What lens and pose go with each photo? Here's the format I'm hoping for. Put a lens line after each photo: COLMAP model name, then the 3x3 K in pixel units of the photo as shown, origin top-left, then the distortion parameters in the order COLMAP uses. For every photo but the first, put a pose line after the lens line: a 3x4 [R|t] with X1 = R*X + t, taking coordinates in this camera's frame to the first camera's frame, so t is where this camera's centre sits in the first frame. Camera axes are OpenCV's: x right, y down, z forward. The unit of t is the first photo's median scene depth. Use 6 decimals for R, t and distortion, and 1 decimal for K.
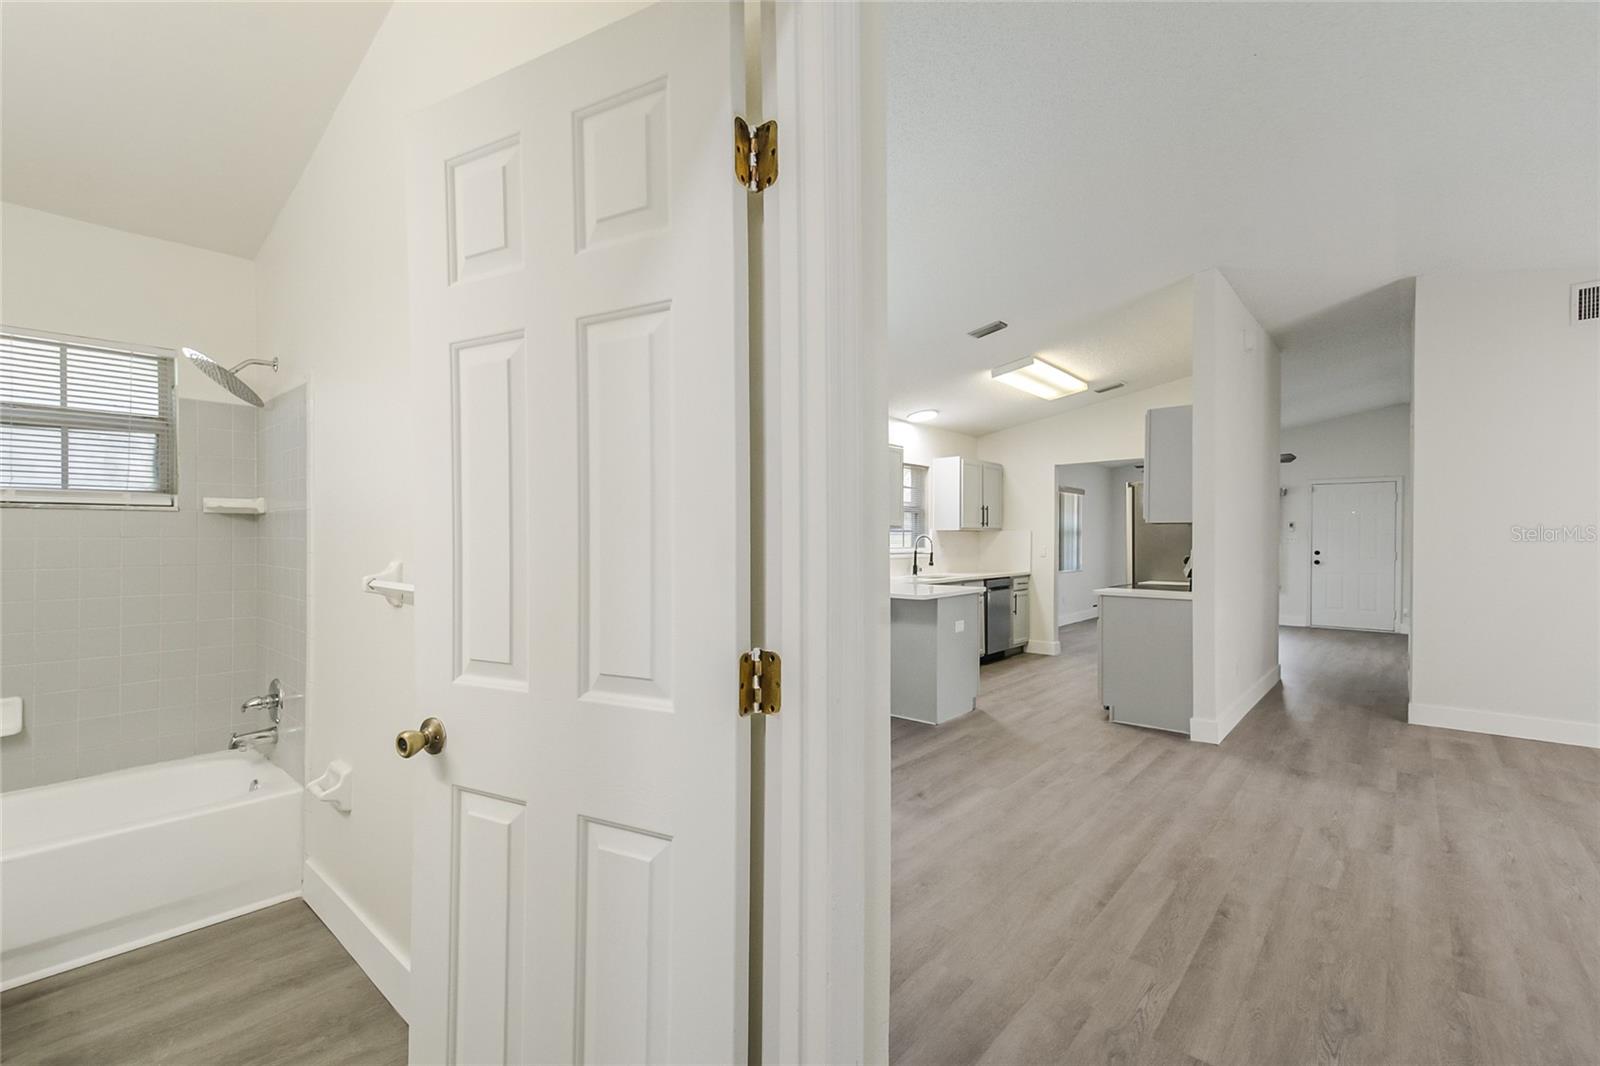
lens RADIAL K [[689.5, 0, 807.3], [0, 689.5, 539.8], [0, 0, 1]] dist [0.020050, -0.006933]
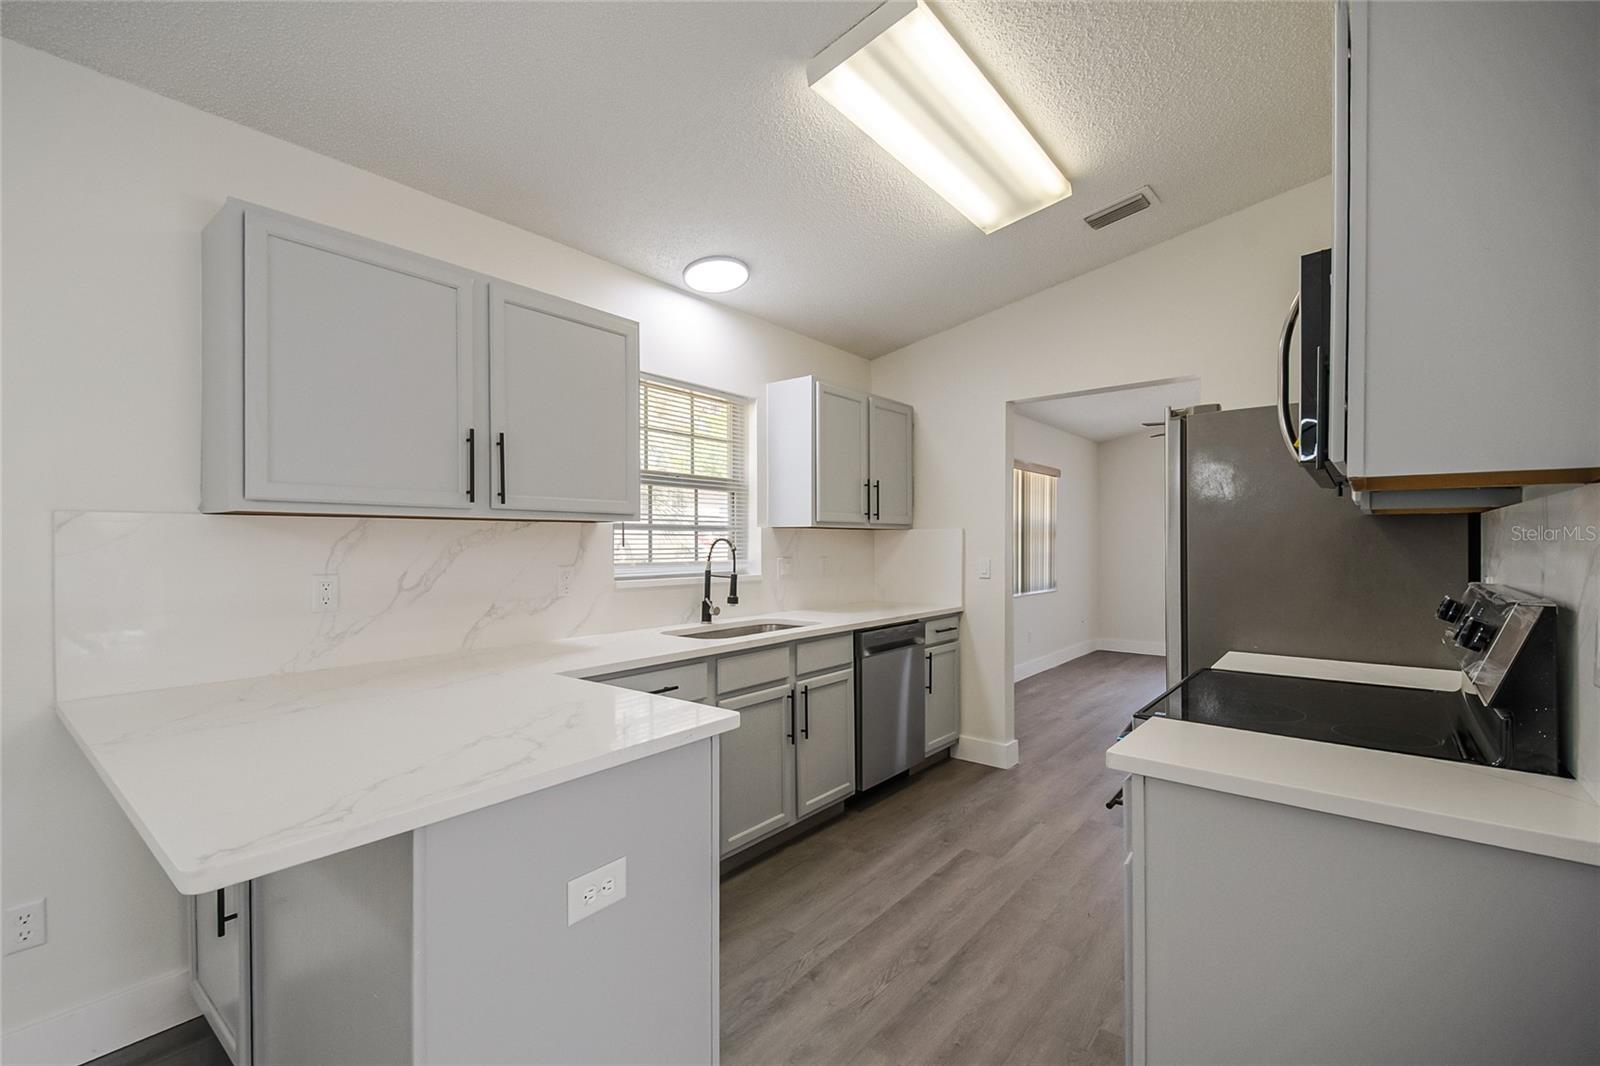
lens RADIAL K [[680.7, 0, 815.2], [0, 680.7, 552.7], [0, 0, 1]] dist [0.012127, -0.005685]
pose [[0.999143, -0.003987, 0.041210, 0.298099], [0.003487, 0.999919, 0.012207, -0.001850], [-0.041255, -0.012053, 0.999076, 0.764979]]
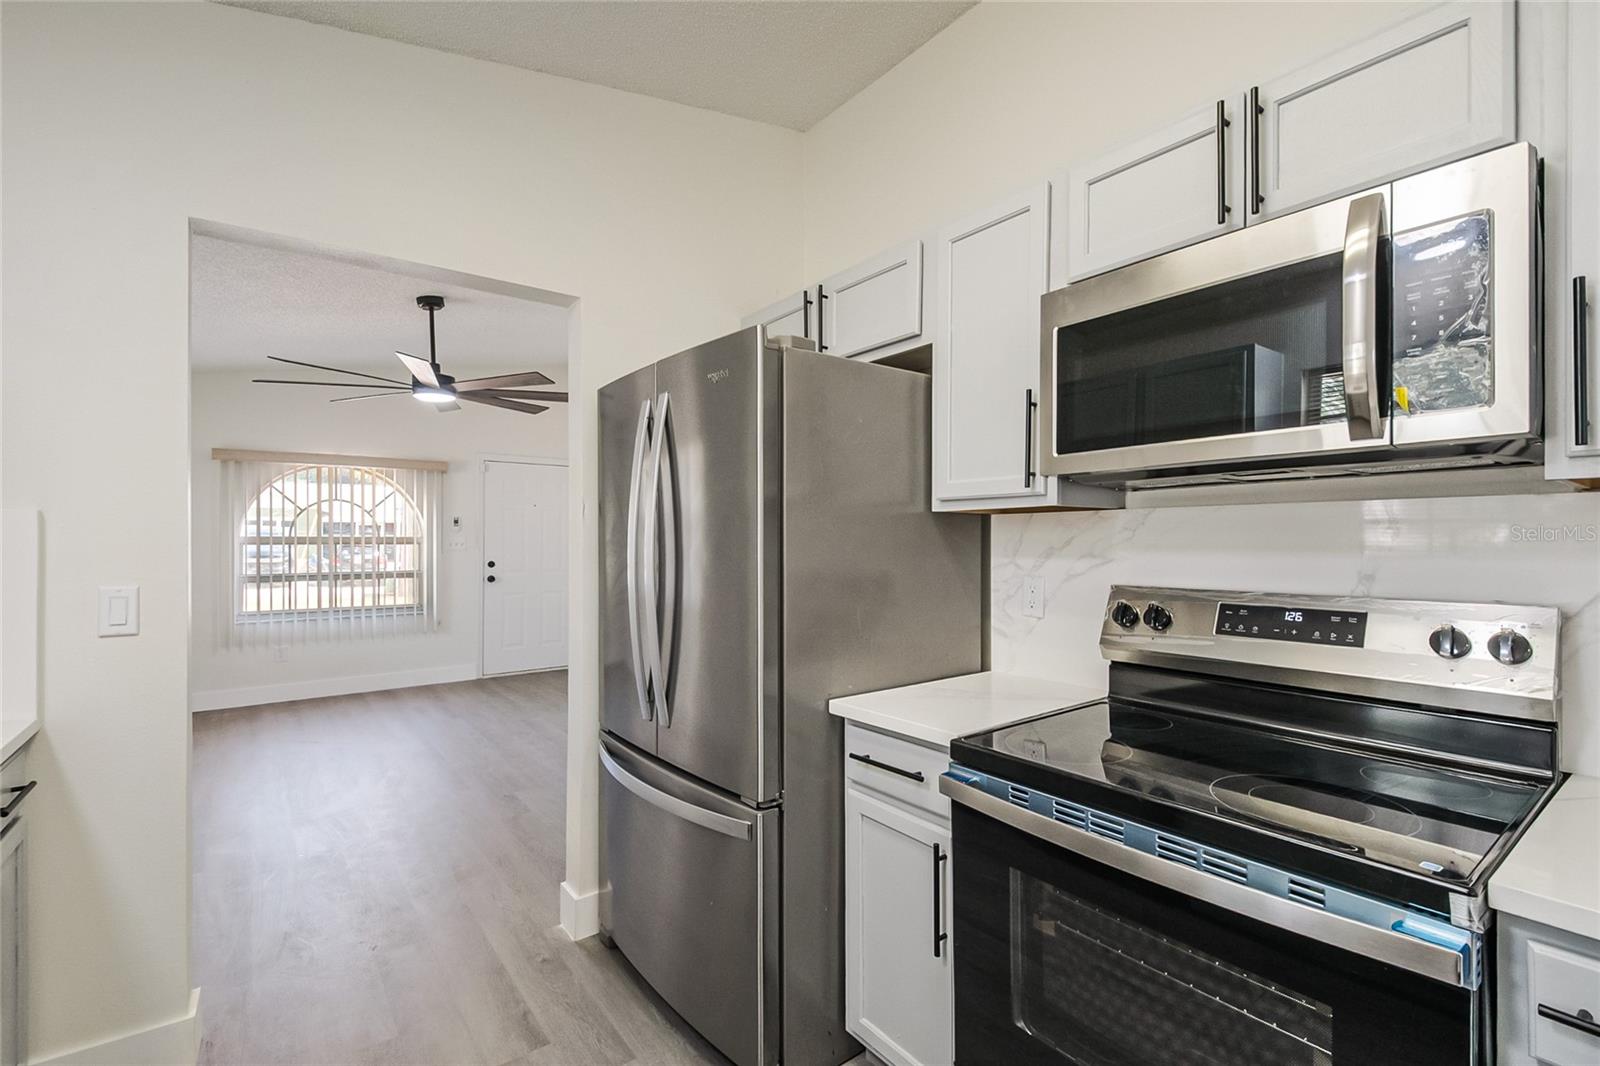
lens RADIAL K [[709.2, 0, 807.7], [0, 709.2, 535.2], [0, 0, 1]] dist [0.023227, -0.022699]
pose [[0.195651, 0.004763, 0.980662, 0.265465], [0.004076, 0.999976, -0.005670, -0.005587], [-0.980665, 0.005106, 0.195627, 1.179858]]
